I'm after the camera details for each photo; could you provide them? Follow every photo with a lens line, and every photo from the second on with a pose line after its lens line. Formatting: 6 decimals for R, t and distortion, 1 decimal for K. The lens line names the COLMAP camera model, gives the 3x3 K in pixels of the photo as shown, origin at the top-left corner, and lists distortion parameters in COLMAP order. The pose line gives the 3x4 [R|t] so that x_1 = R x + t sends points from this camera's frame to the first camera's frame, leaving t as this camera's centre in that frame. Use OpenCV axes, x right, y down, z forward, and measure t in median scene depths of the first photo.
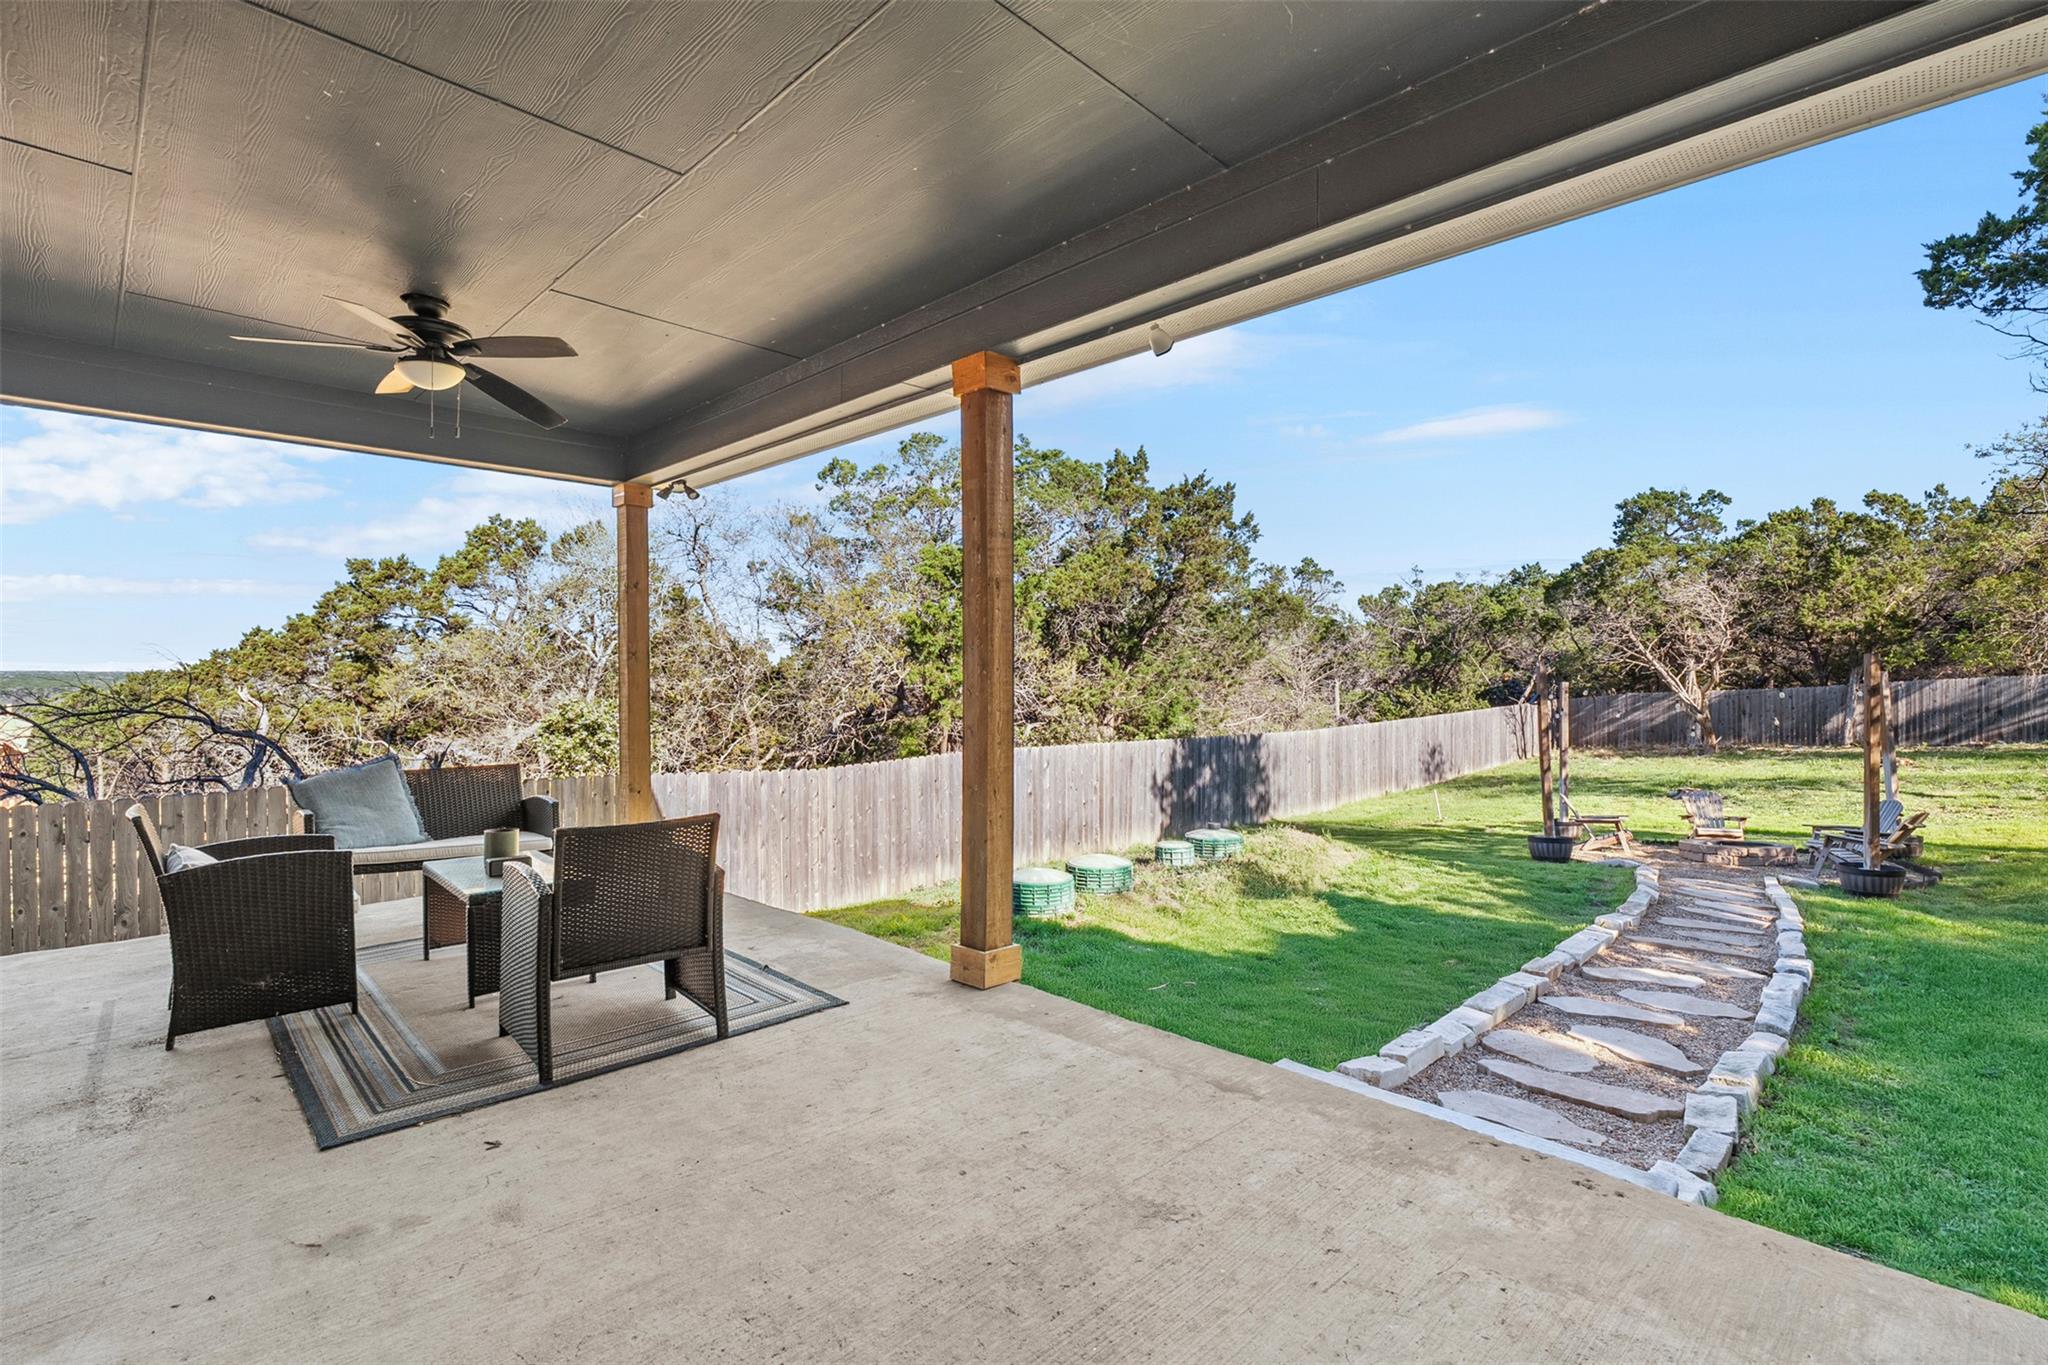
lens RADIAL K [[930.6, 0, 1019.0], [0, 930.6, 686.5], [0, 0, 1]] dist [-0.016962, 0.001234]
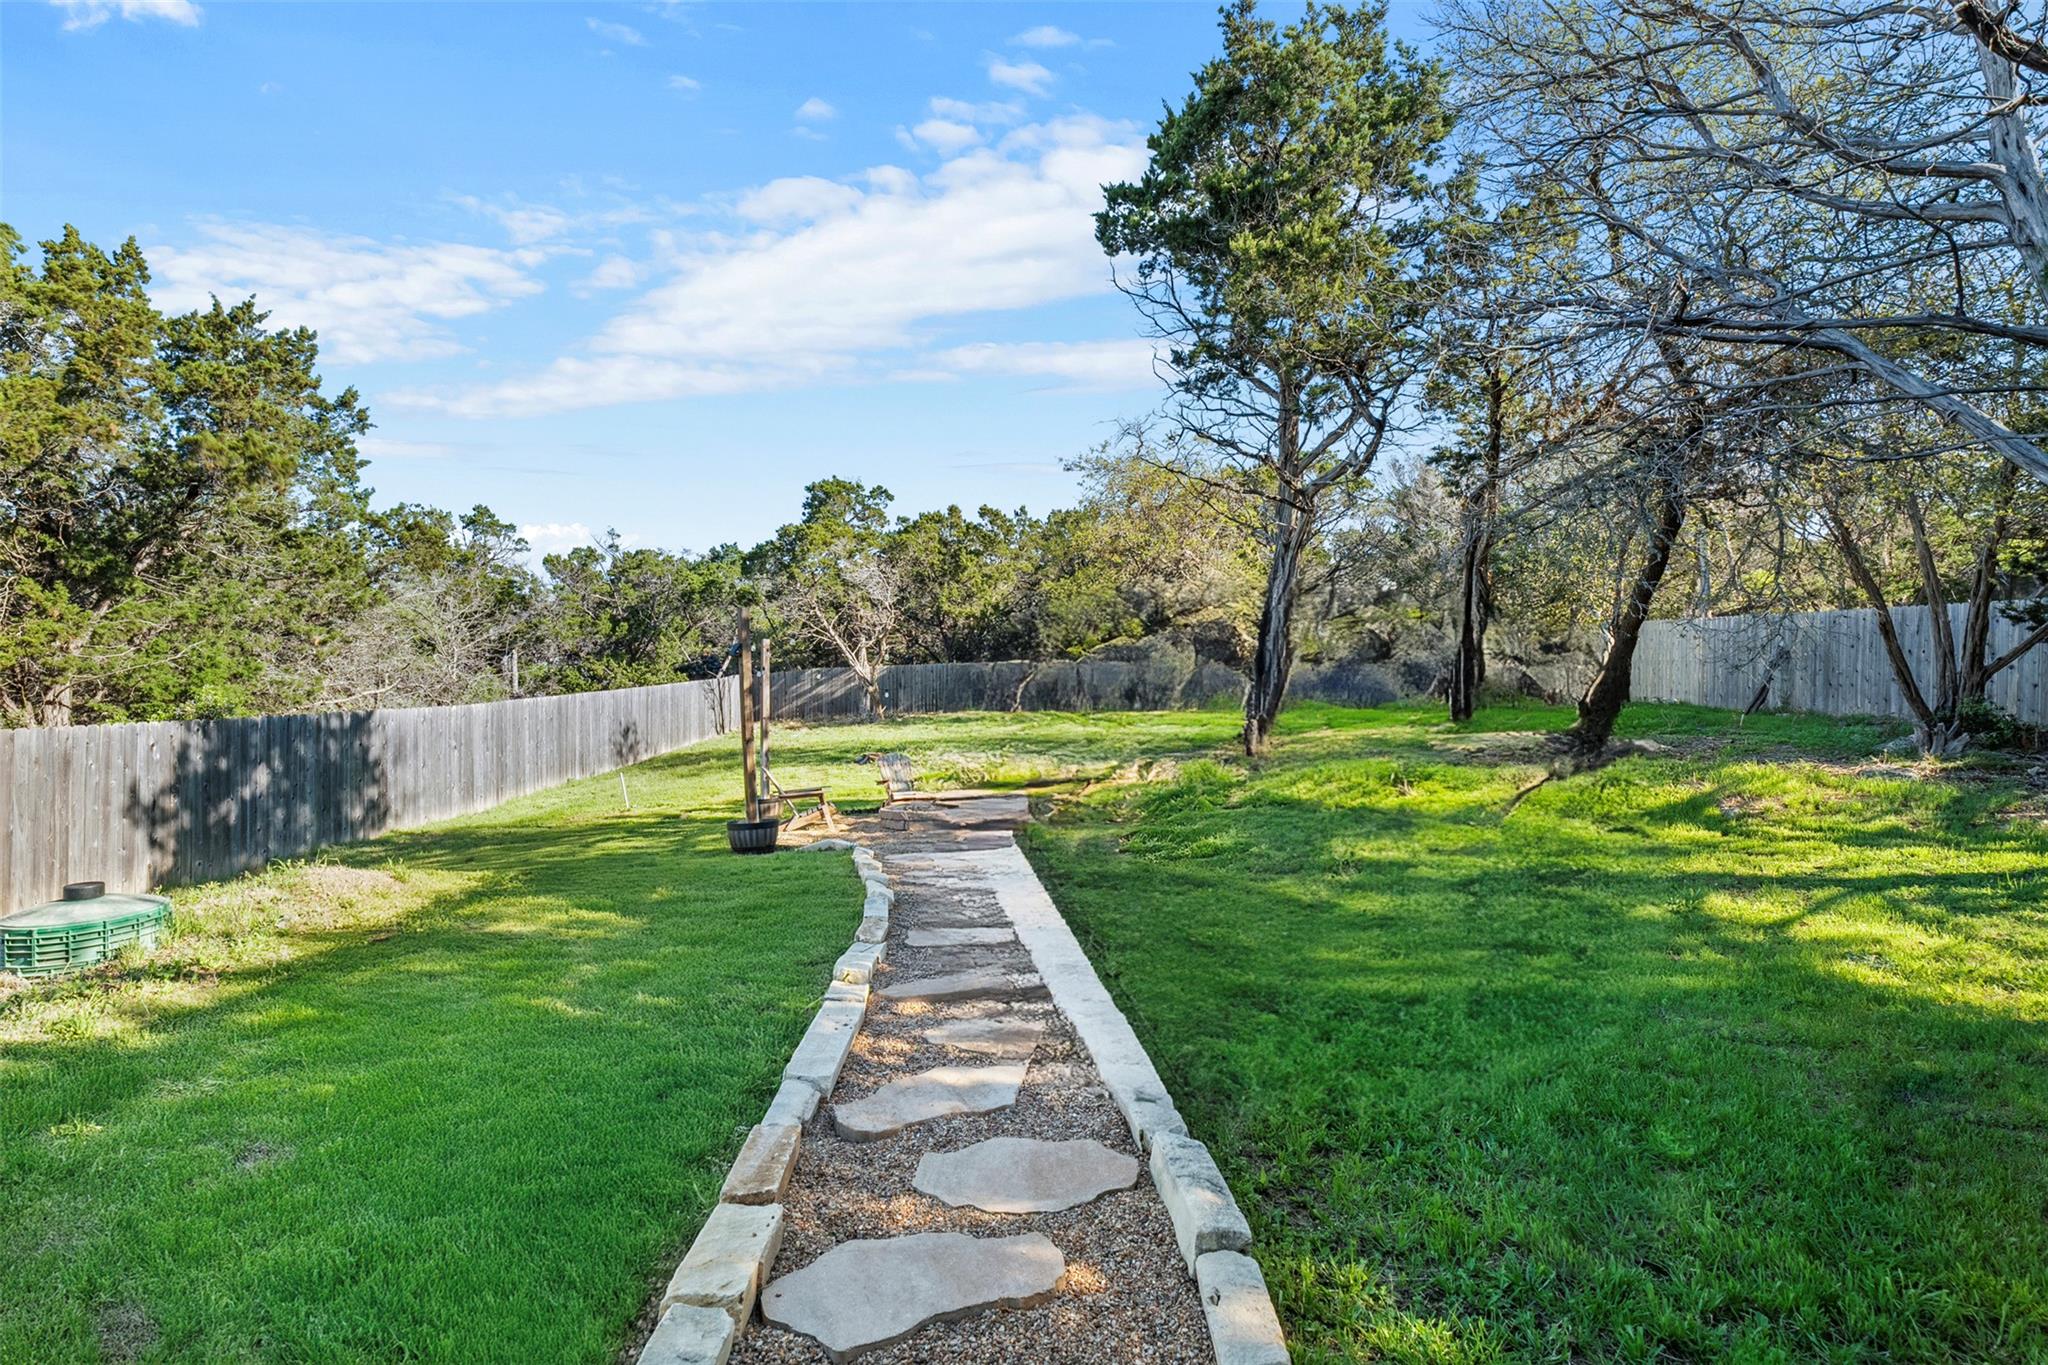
lens RADIAL K [[930.6, 0, 1022.8], [0, 930.6, 681.4], [0, 0, 1]] dist [-0.016962, 0.001234]
pose [[0.688100, -0.008240, 0.725569, 0.091313], [-0.000118, 0.999934, 0.011468, 0.018860], [-0.725615, -0.007977, 0.688054, 0.167541]]
